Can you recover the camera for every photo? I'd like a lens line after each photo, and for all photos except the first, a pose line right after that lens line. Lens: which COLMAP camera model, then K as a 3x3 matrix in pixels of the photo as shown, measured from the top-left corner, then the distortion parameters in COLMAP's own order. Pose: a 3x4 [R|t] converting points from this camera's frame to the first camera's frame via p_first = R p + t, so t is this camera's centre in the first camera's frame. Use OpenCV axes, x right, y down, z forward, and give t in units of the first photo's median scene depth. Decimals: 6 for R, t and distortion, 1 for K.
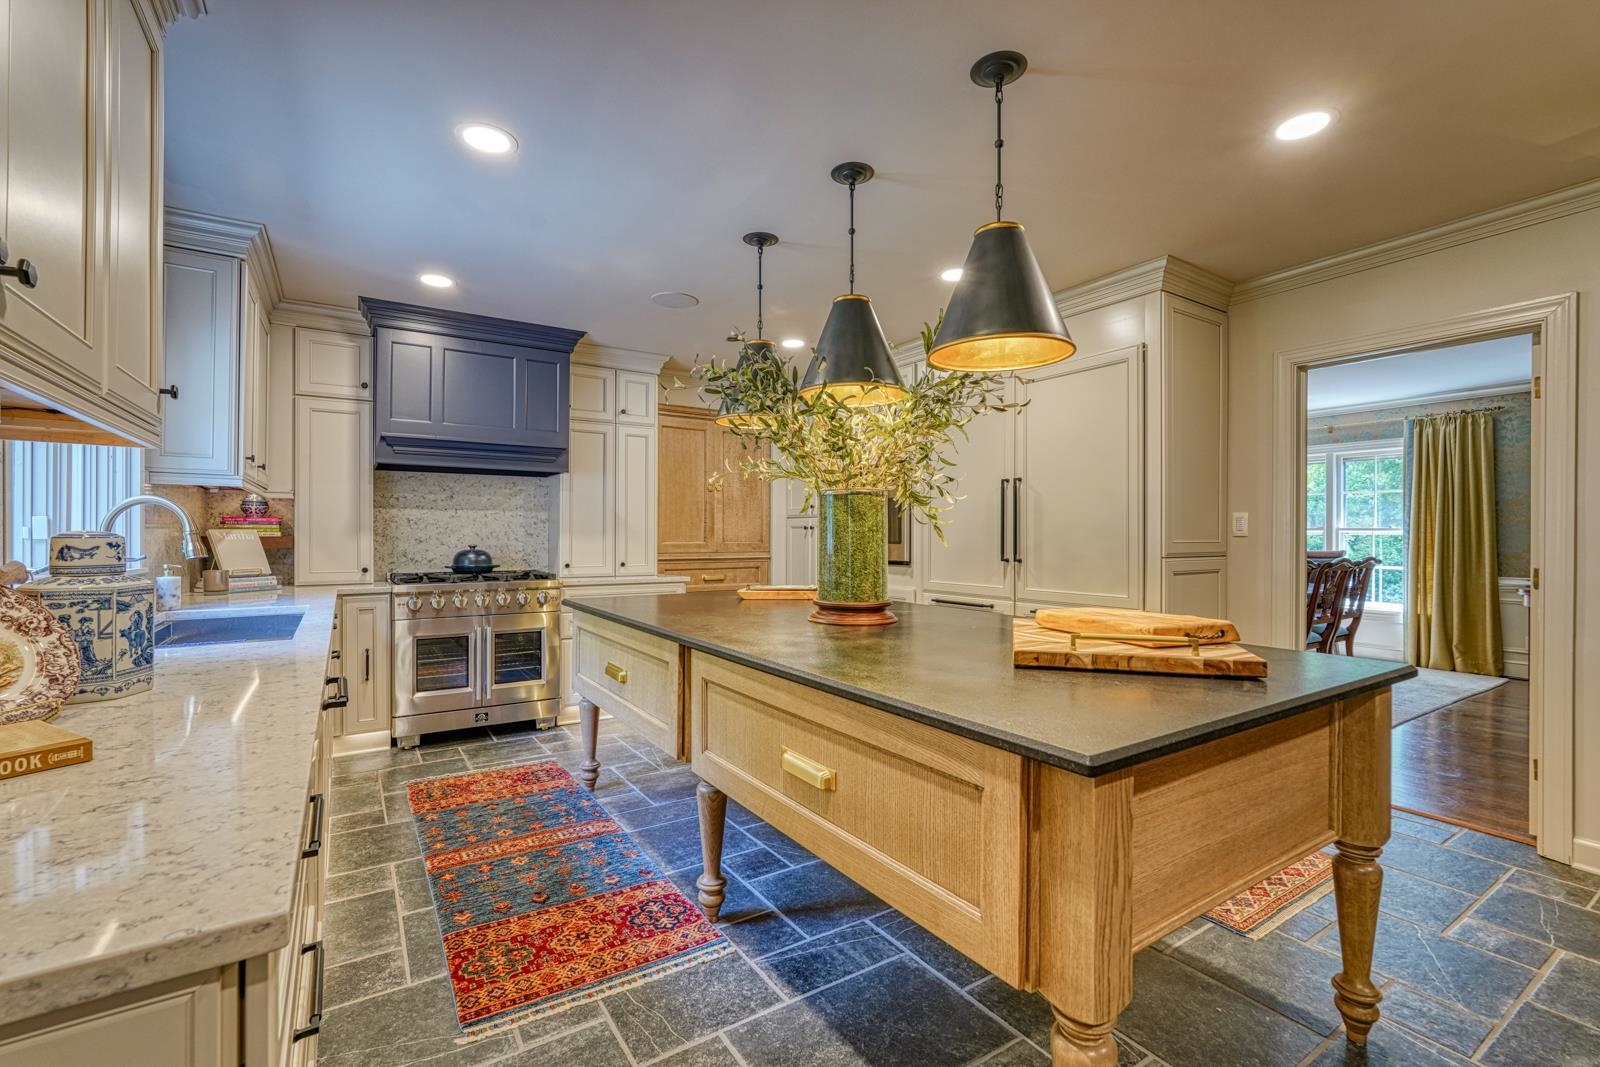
lens RADIAL K [[692.3, 0, 797.0], [0, 692.3, 532.9], [0, 0, 1]] dist [-0.002597, 0.000421]
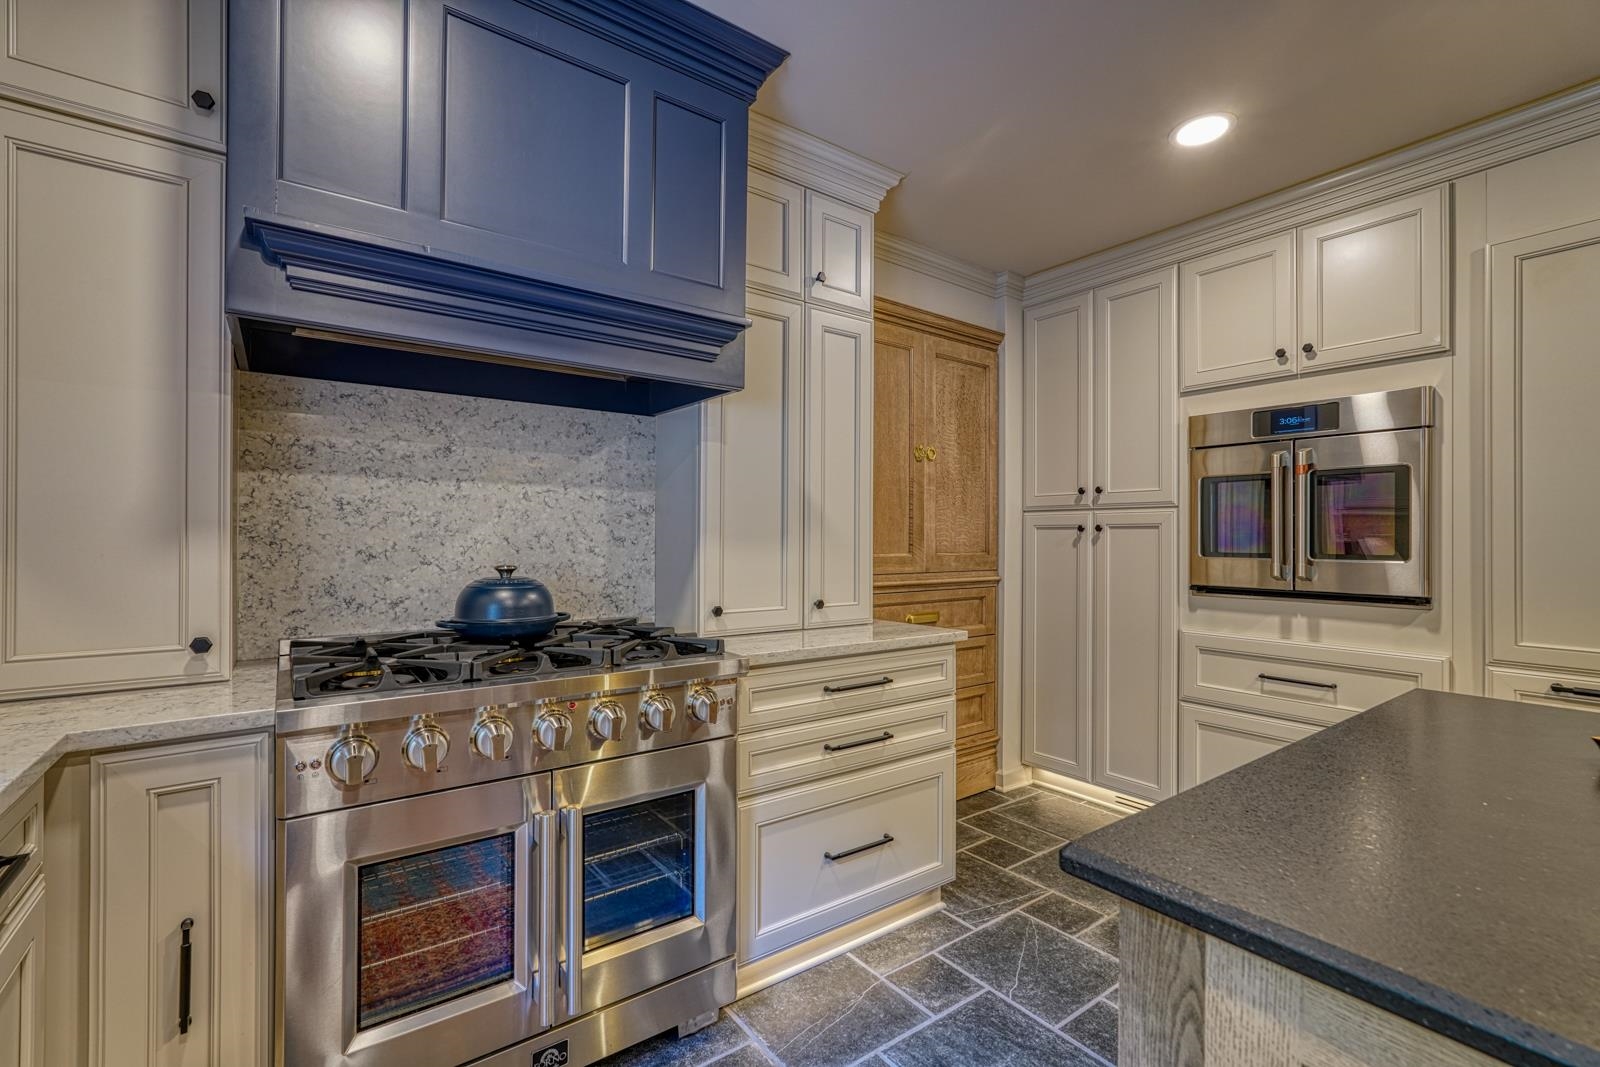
lens RADIAL K [[694.2, 0, 800.0], [0, 694.2, 533.5], [0, 0, 1]] dist [-0.002070, 0.000668]
pose [[0.998245, 0.003179, 0.059134, -0.316100], [-0.002950, 0.999988, -0.003965, -0.000280], [-0.059146, 0.003784, 0.998242, 0.577232]]
